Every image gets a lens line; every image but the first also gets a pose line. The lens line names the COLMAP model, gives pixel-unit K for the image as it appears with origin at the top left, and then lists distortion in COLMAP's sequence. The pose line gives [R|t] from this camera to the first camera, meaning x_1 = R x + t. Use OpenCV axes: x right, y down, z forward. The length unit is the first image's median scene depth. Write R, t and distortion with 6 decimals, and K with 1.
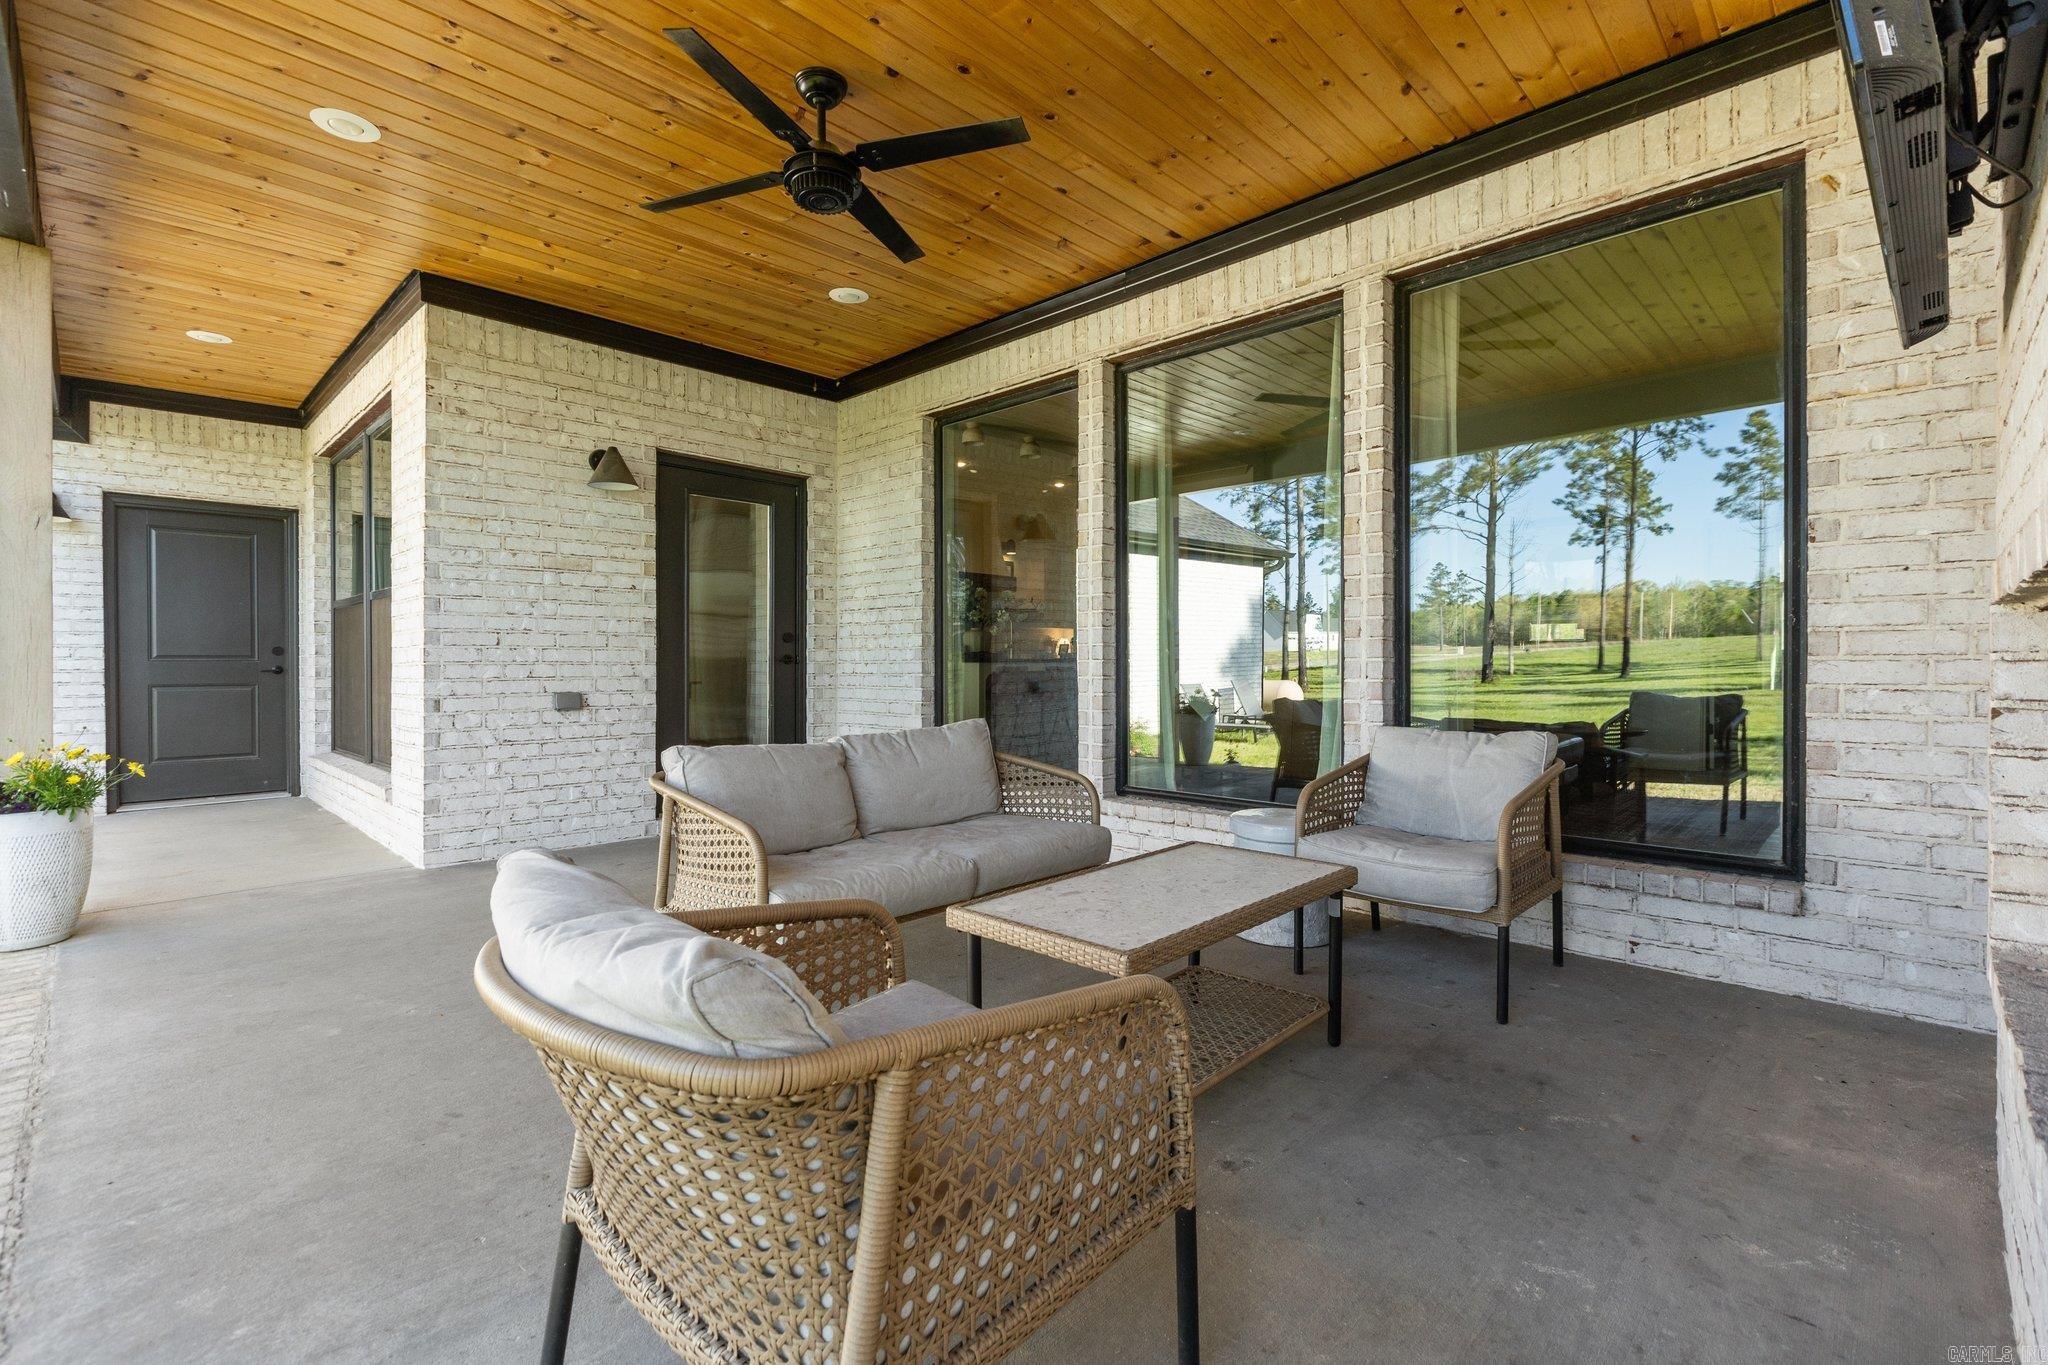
lens RADIAL K [[918.3, 0, 1026.2], [0, 918.3, 668.2], [0, 0, 1]] dist [-0.000307, 0.000122]
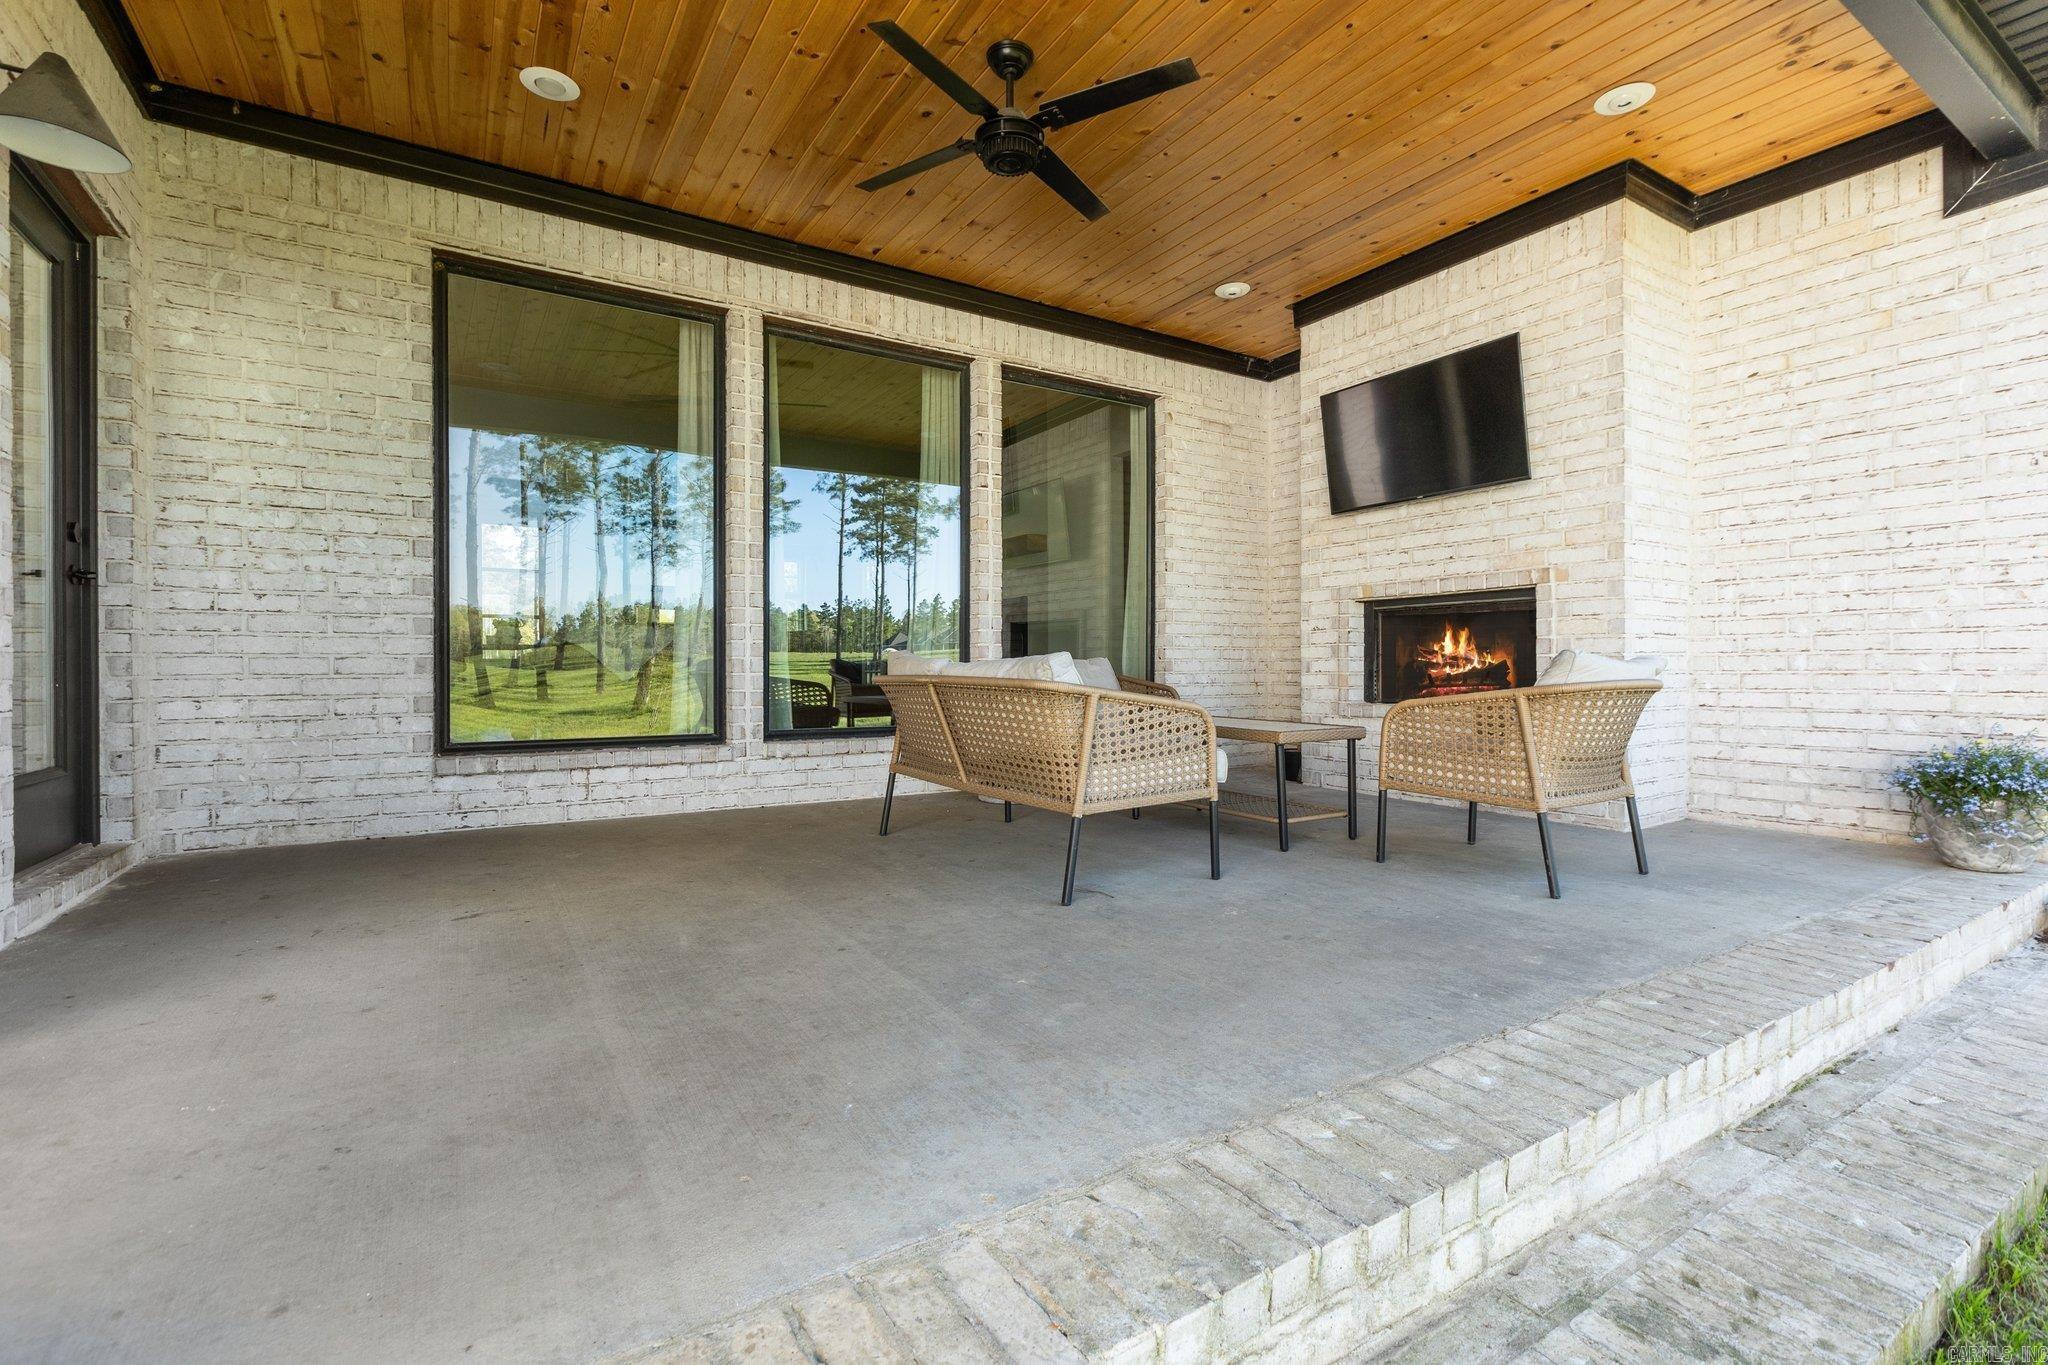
lens RADIAL K [[918.3, 0, 1027.7], [0, 918.3, 679.3], [0, 0, 1]] dist [-0.000307, 0.000122]
pose [[0.229406, -0.010953, 0.973269, -1.043130], [0.006081, 0.999933, 0.009819, 0.077153], [-0.973312, 0.003666, 0.229458, 0.590725]]
